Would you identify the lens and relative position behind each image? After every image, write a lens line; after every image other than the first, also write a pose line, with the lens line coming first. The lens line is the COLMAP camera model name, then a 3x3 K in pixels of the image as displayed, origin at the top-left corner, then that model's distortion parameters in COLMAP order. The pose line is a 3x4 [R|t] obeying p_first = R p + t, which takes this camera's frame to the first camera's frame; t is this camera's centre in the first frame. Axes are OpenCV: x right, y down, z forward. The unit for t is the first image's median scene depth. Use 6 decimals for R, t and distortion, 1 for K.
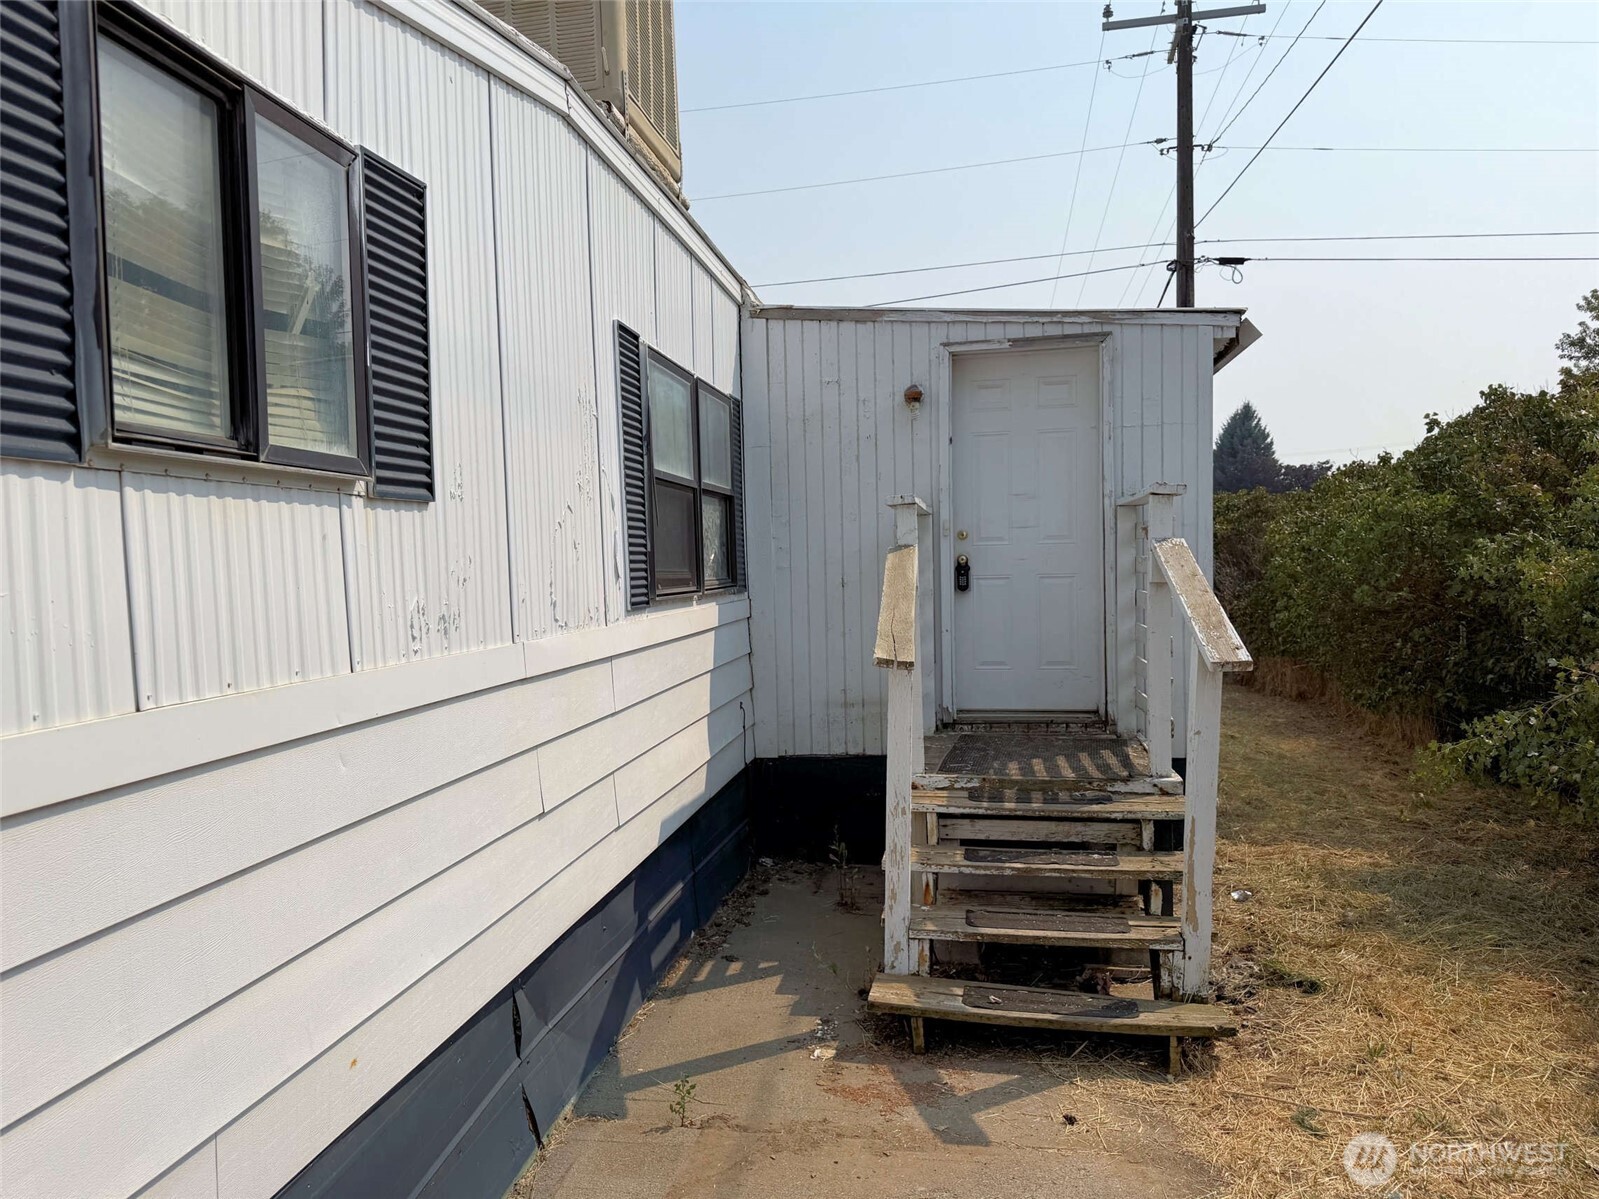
lens RADIAL K [[1104.2, 0, 805.6], [0, 1104.2, 607.2], [0, 0, 1]] dist [0.068391, -0.086387]
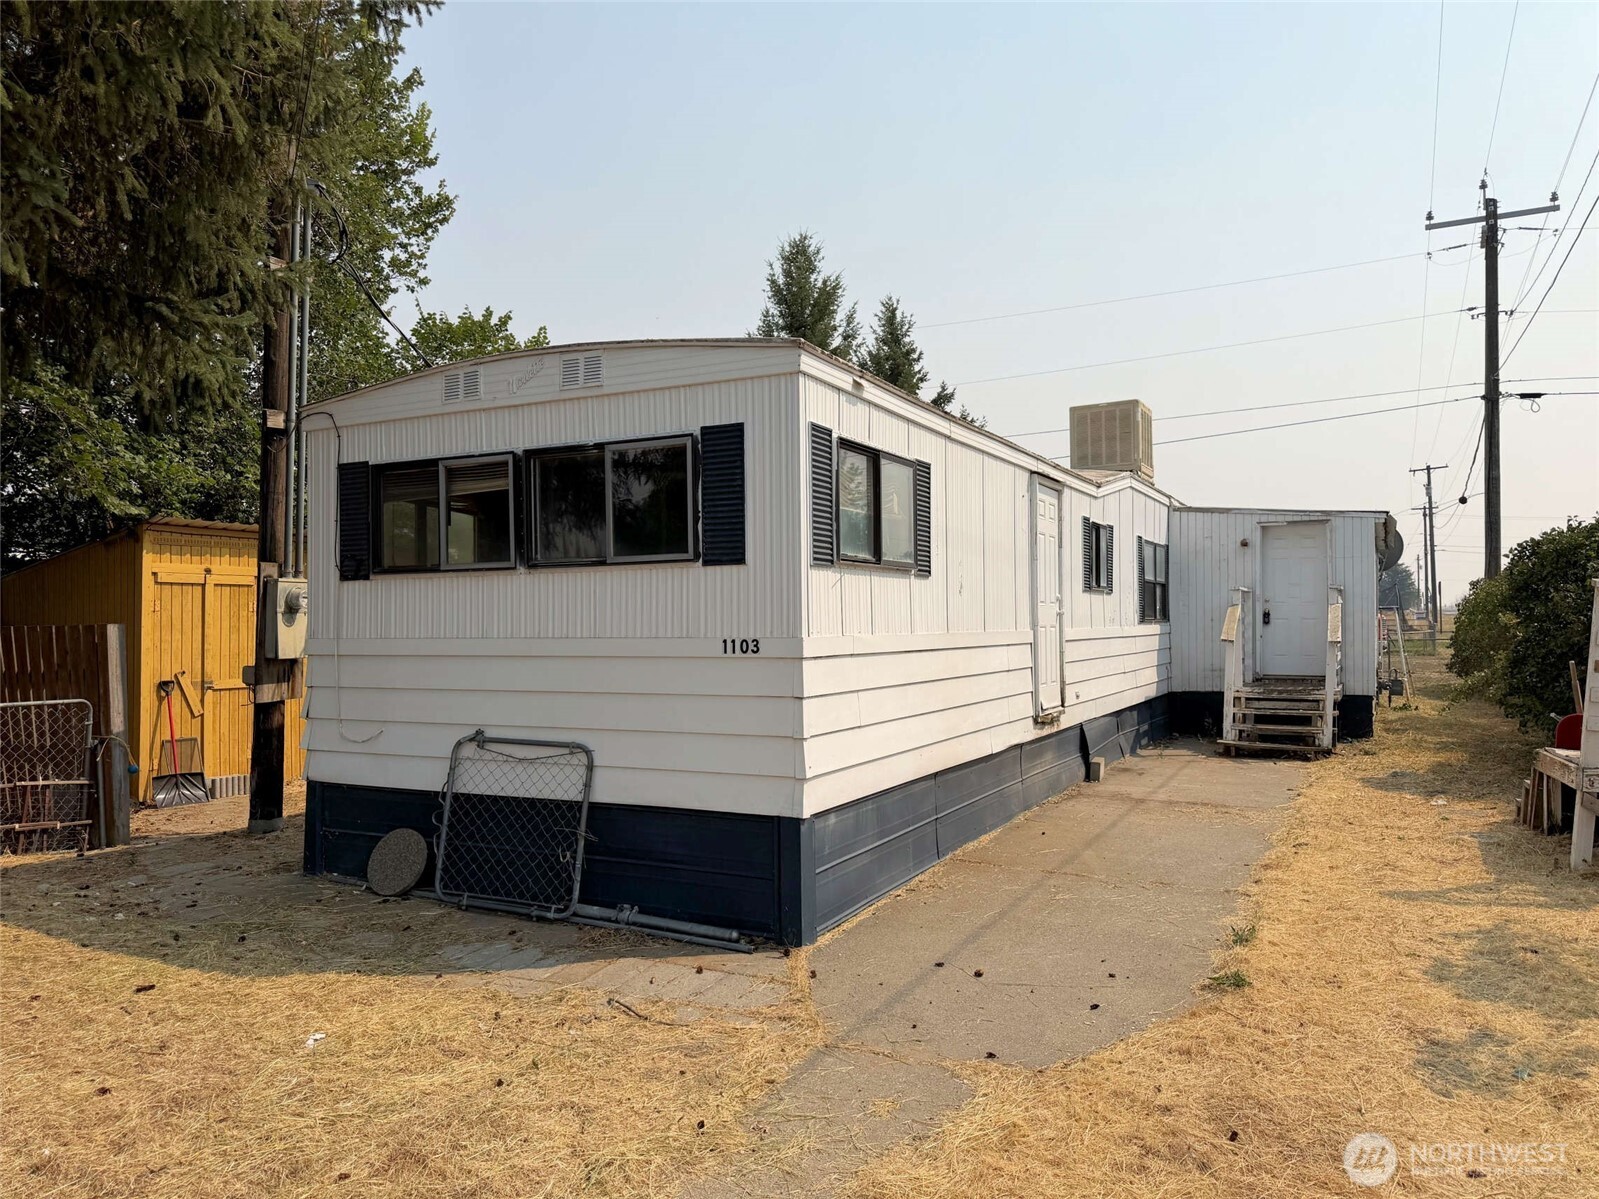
lens RADIAL K [[1104.2, 0, 806.6], [0, 1104.2, 588.3], [0, 0, 1]] dist [0.068391, -0.086387]
pose [[0.948603, 0.015854, -0.316073, -0.039406], [-0.035489, 0.997774, -0.056462, 0.079086], [0.314474, 0.064777, 0.947053, -1.588960]]
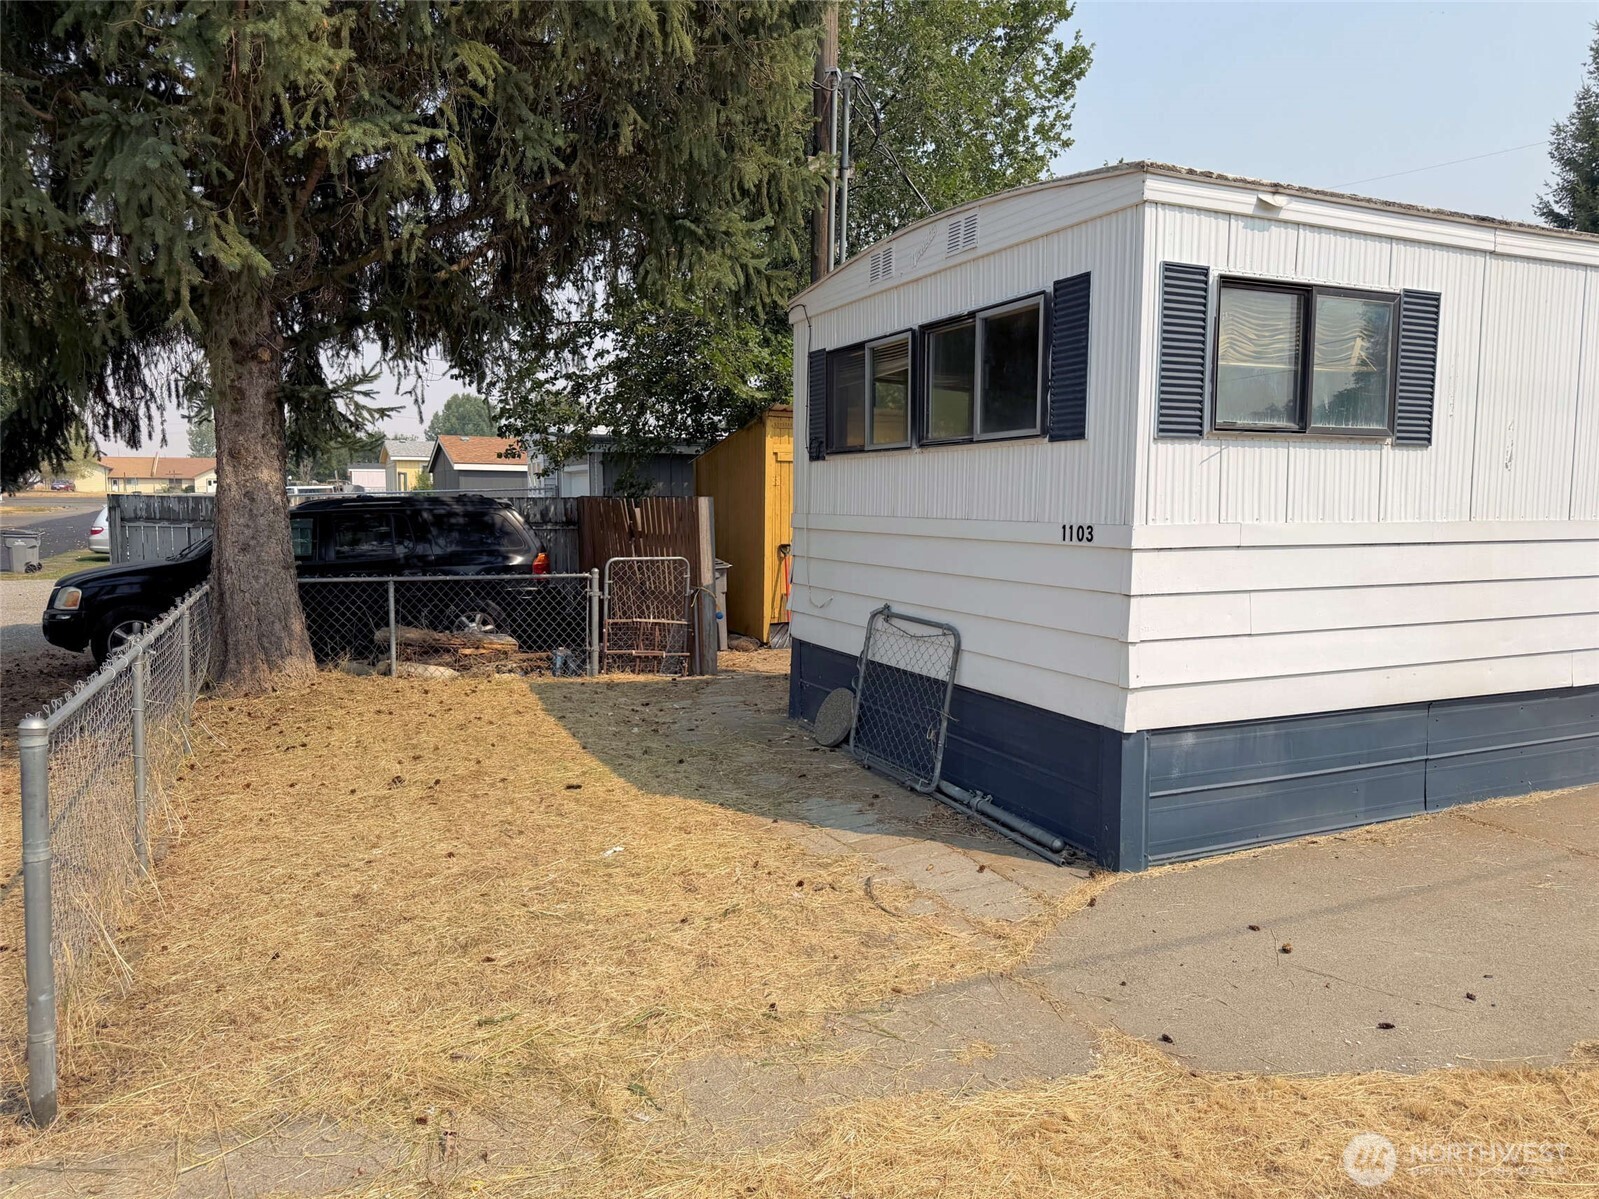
lens RADIAL K [[1104.2, 0, 798.7], [0, 1104.2, 602.7], [0, 0, 1]] dist [0.068391, -0.086387]
pose [[0.554860, 0.115158, -0.823935, 0.688197], [-0.052915, 0.993253, 0.103189, 0.000457], [0.830259, -0.013657, 0.557210, -0.854137]]
